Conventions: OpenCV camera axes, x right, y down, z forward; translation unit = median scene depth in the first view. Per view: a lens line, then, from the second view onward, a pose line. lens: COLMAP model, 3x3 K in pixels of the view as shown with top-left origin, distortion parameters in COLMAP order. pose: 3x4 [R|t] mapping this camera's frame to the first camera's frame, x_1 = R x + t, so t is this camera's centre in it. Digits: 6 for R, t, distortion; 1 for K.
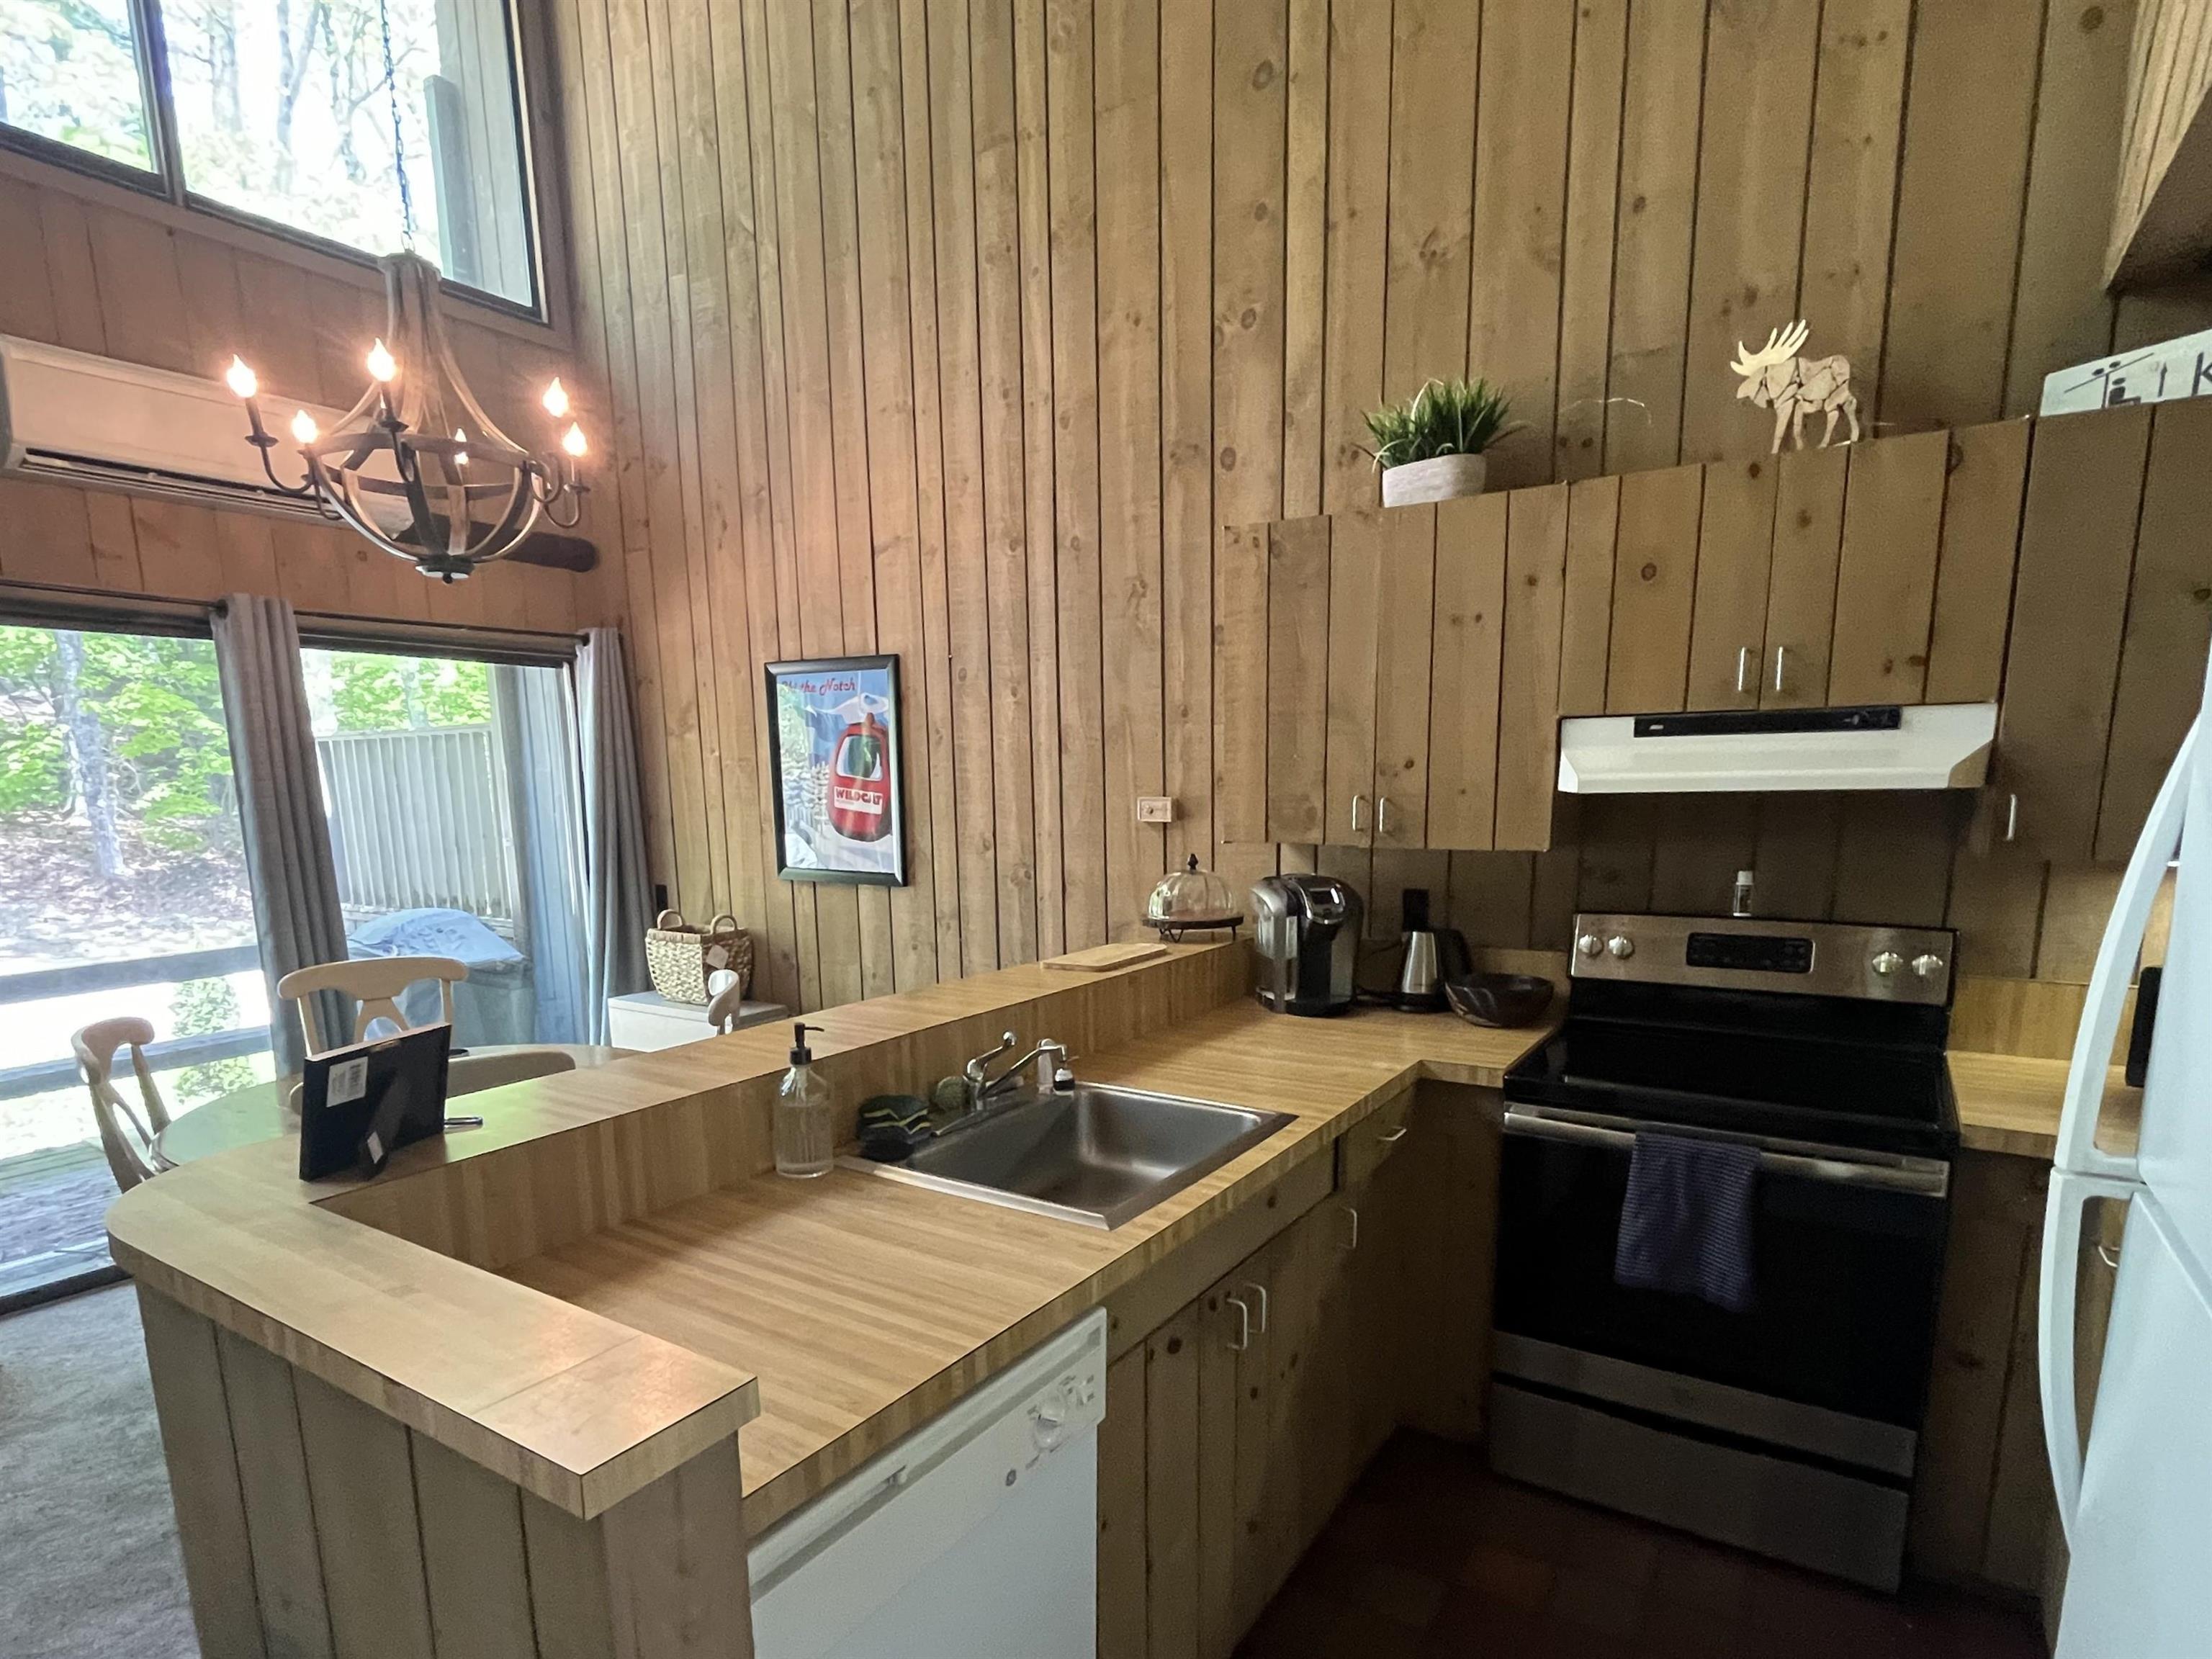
lens RADIAL K [[1170.6, 0, 1113.0], [0, 1170.6, 990.1], [0, 0, 1]] dist [-0.003866, -0.000158]
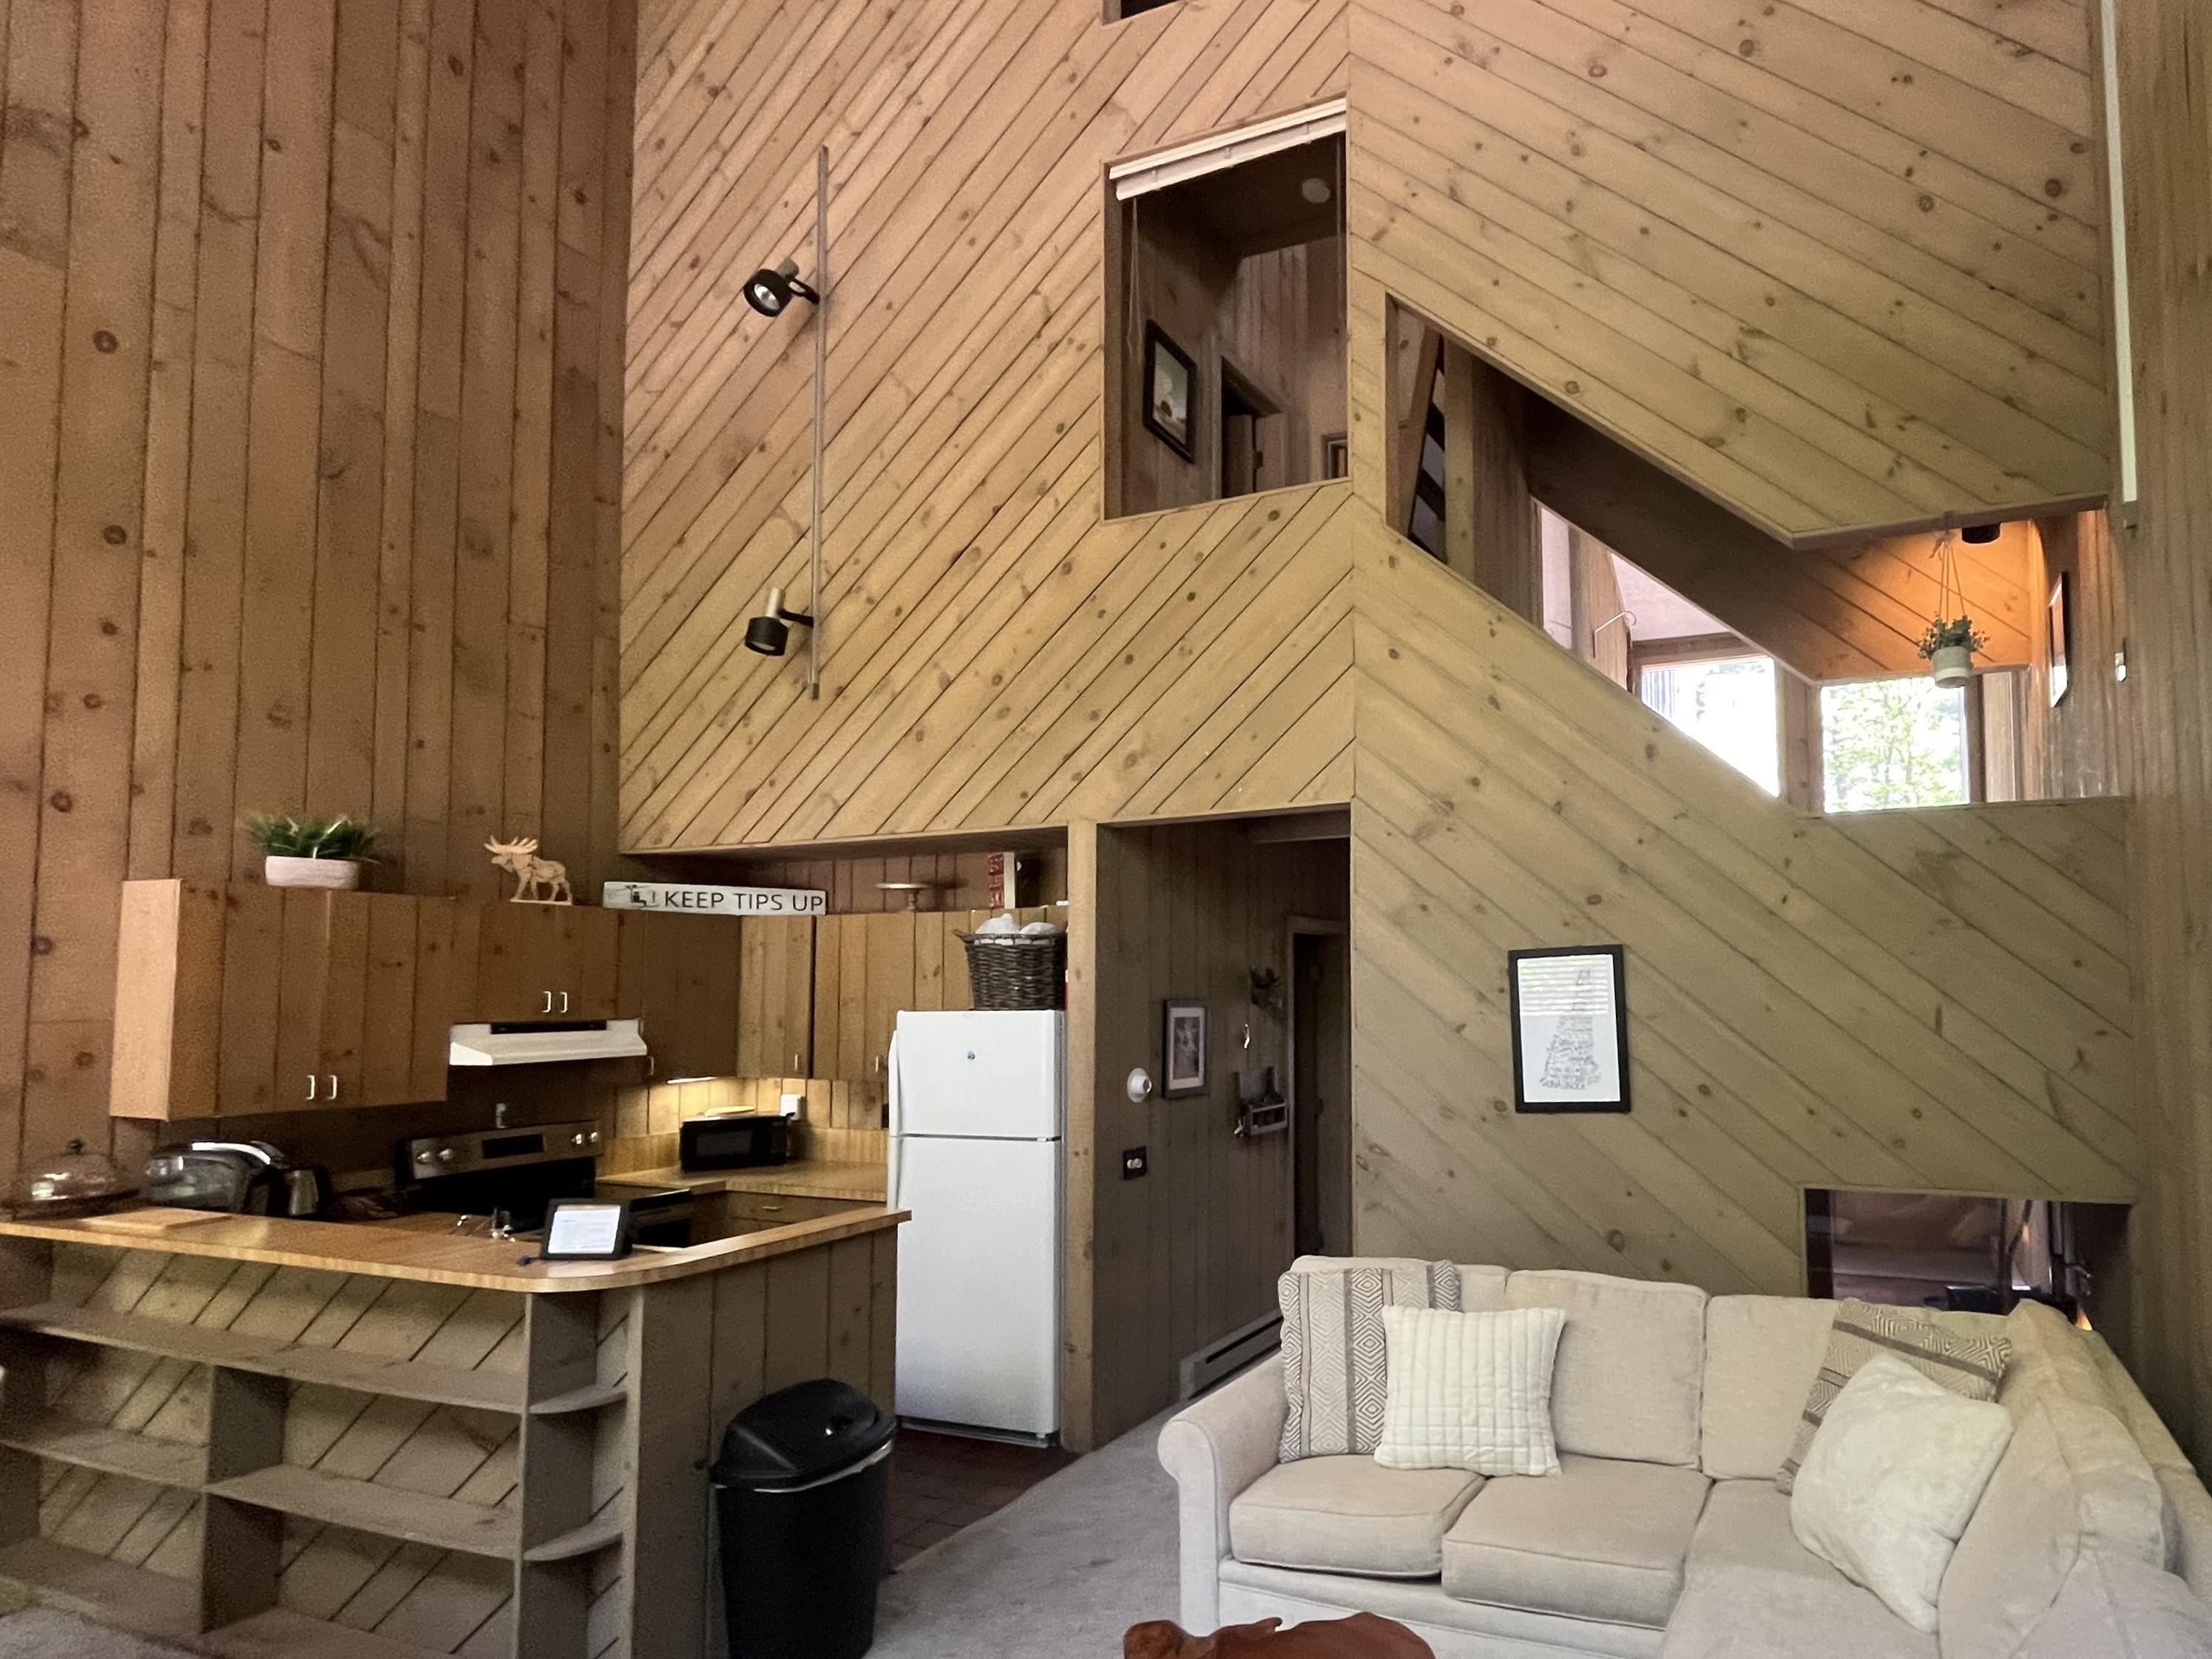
lens RADIAL K [[1215.7, 0, 1432.0], [0, 1215.7, 924.3], [0, 0, 1]] dist [-0.003075, -0.000519]
pose [[-0.221767, 0.069422, 0.972625, -1.269721], [0.186461, 0.982075, -0.027582, -0.039902], [-0.957106, 0.175240, -0.230736, -0.014402]]
